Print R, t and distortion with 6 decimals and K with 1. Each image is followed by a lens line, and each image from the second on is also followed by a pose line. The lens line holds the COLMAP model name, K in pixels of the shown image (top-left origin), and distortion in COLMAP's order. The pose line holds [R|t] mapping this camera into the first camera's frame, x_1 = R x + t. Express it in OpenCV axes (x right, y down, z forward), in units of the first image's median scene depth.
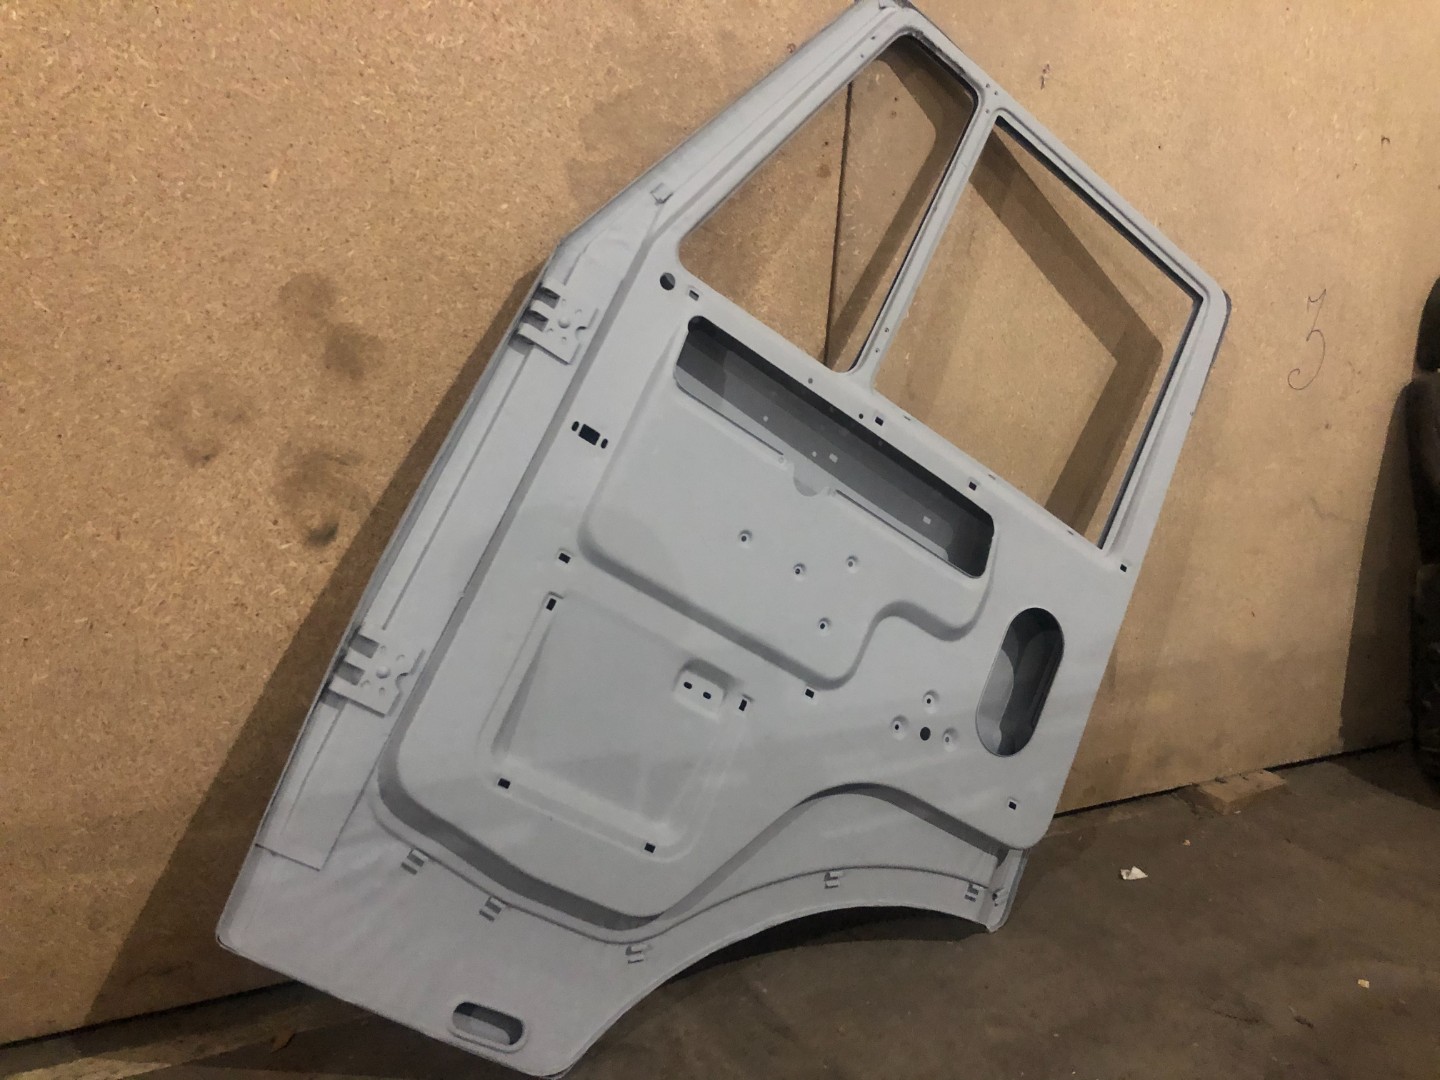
lens RADIAL K [[1164.1, 0, 730.8], [0, 1164.1, 534.1], [0, 0, 1]] dist [0.013950, -0.006269]
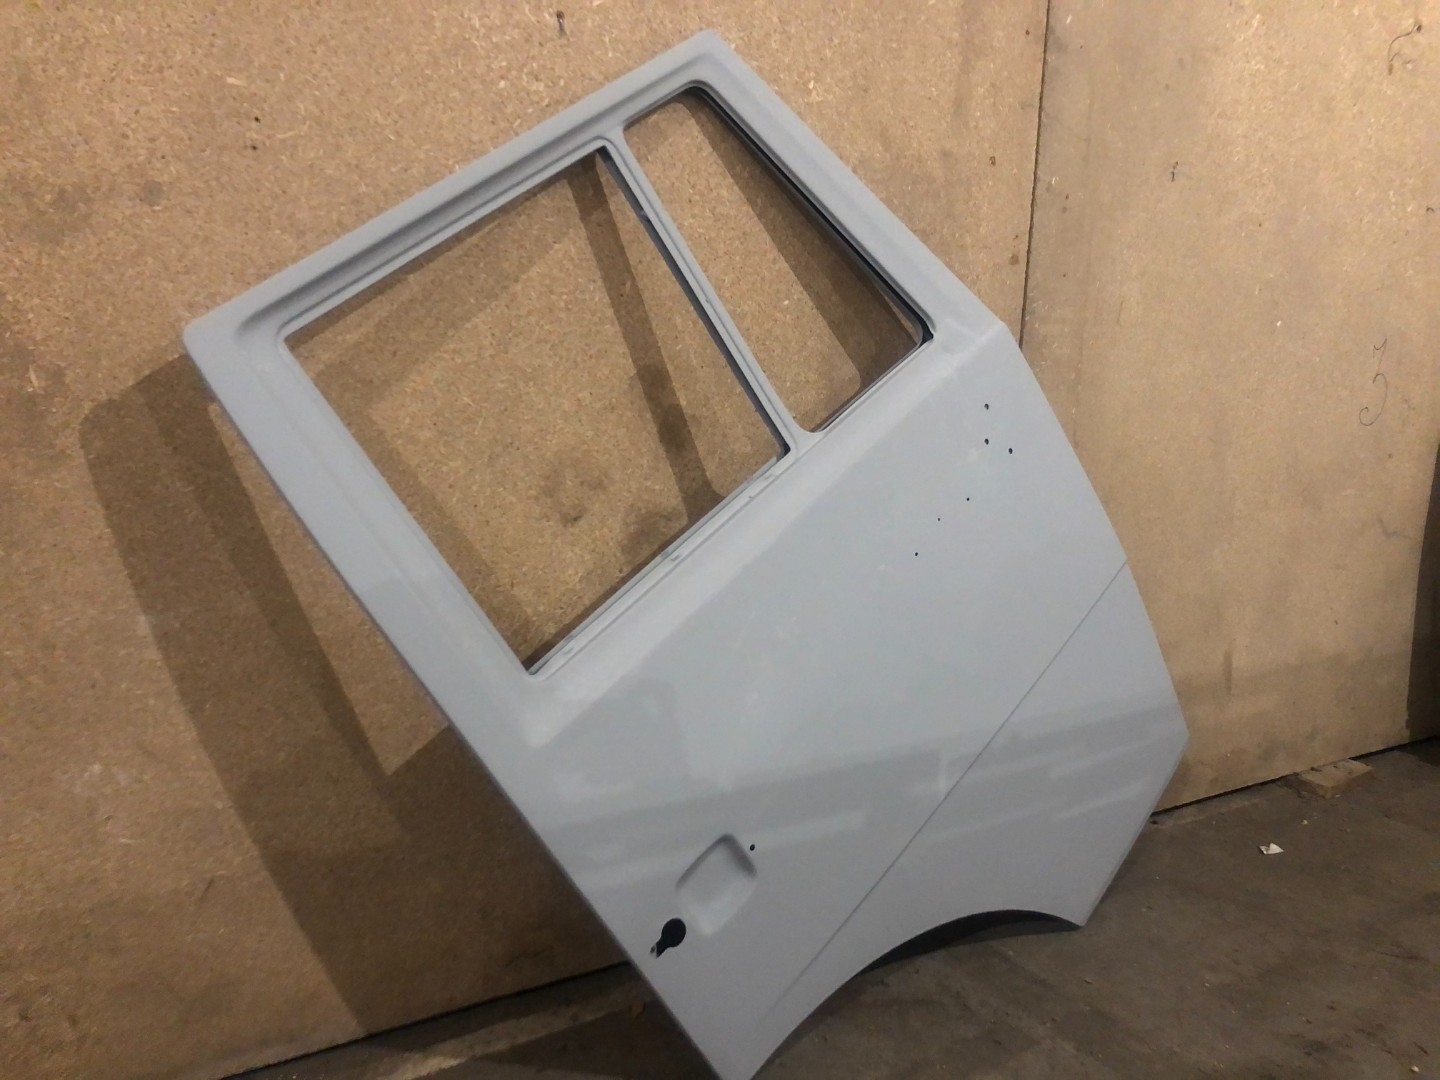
lens RADIAL K [[1164.1, 0, 723.1], [0, 1164.1, 543.8], [0, 0, 1]] dist [0.013950, -0.006269]
pose [[0.998388, -0.037328, 0.042762, -0.333350], [0.038452, 0.998928, -0.025769, -0.002915], [-0.041754, 0.027371, 0.998753, -0.200349]]
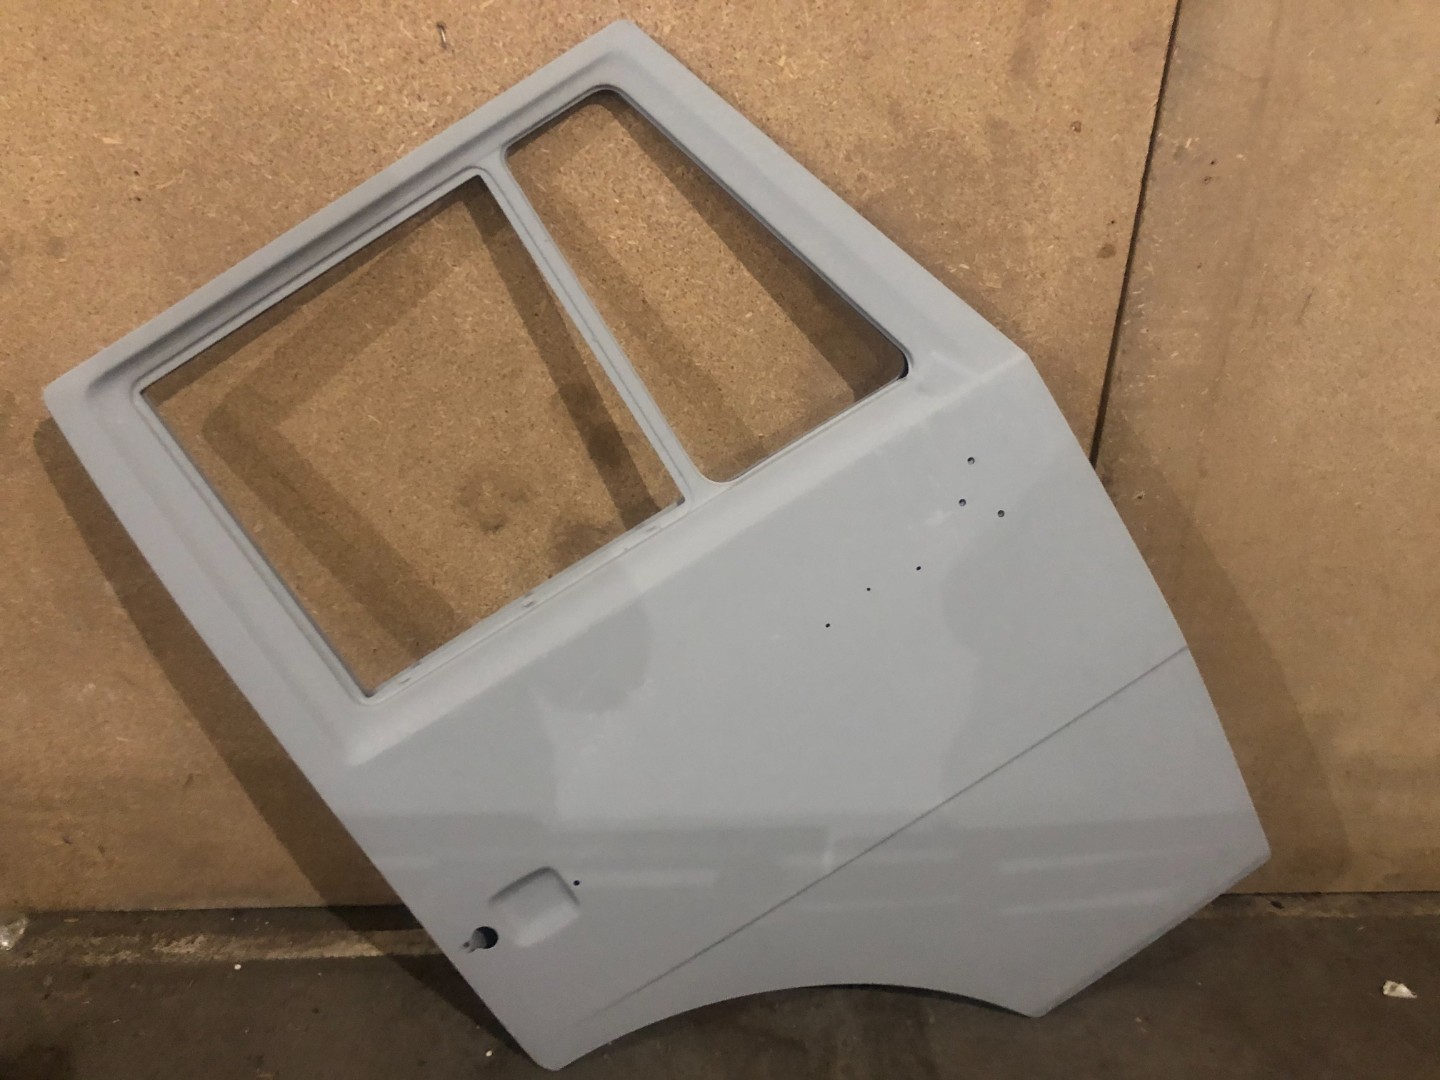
lens RADIAL K [[1164.1, 0, 724.6], [0, 1164.1, 540.9], [0, 0, 1]] dist [0.013950, -0.006269]
pose [[0.897632, 0.158241, -0.411360, 0.267522], [-0.063699, 0.970104, 0.234179, -0.341568], [0.436119, -0.184003, 0.880876, 0.013602]]
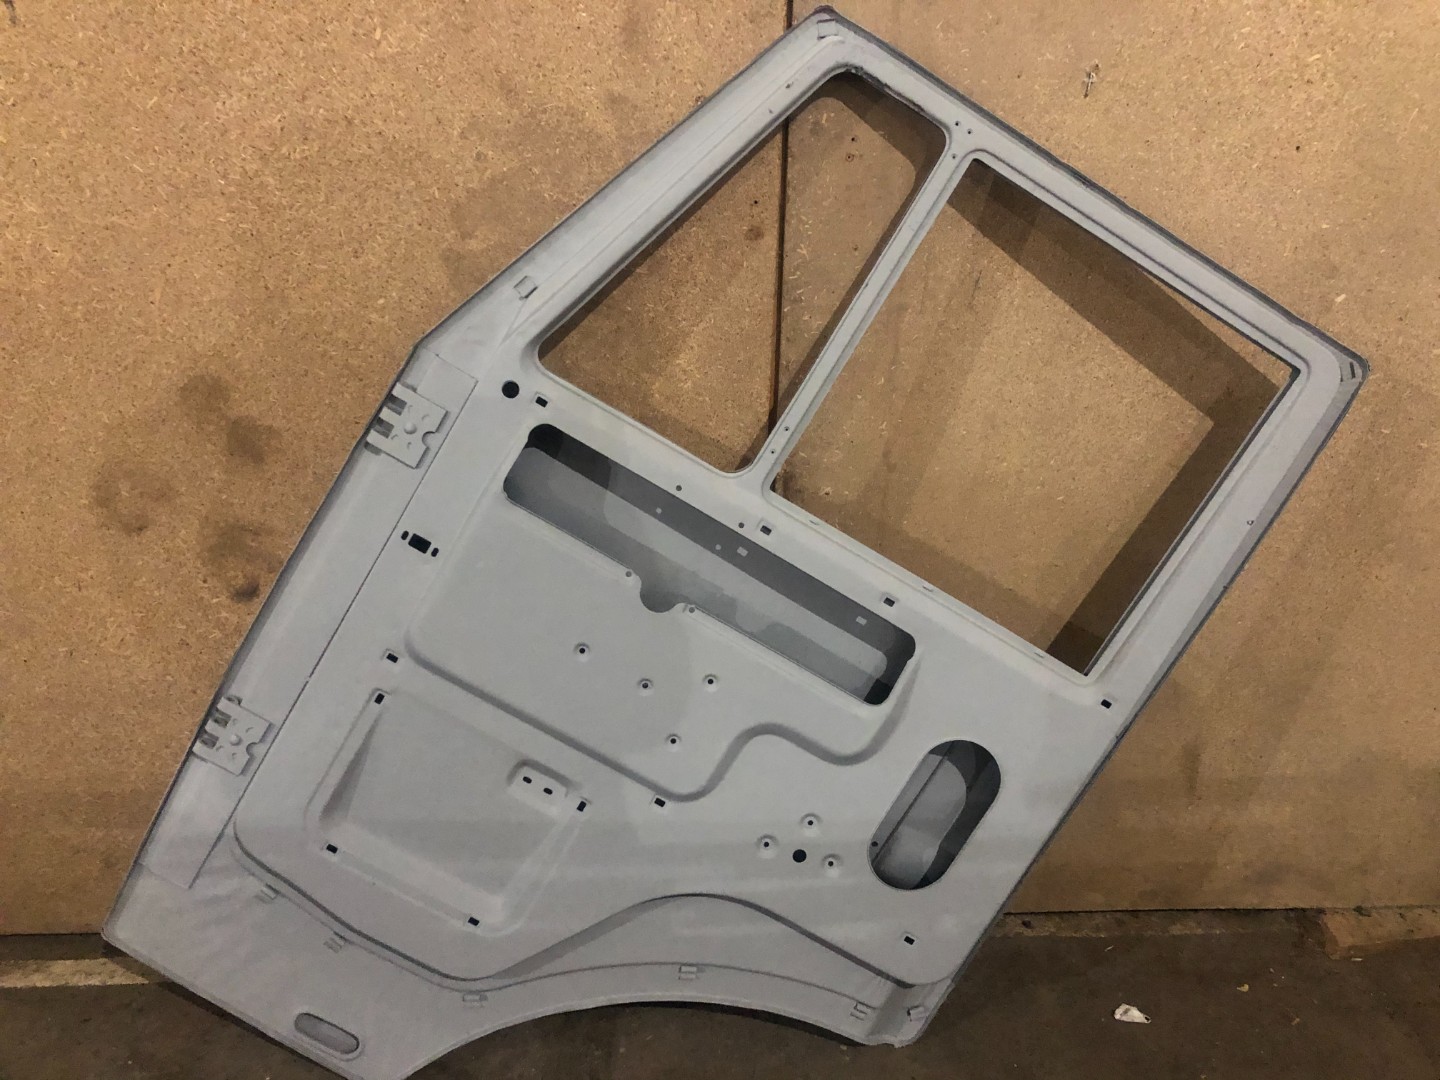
lens RADIAL K [[1164.1, 0, 737.4], [0, 1164.1, 533.0], [0, 0, 1]] dist [0.013950, -0.006269]
pose [[0.897834, 0.136733, -0.418567, 0.561228], [-0.055025, 0.977954, 0.201440, -0.318061], [0.436882, -0.157828, 0.885564, 0.210186]]
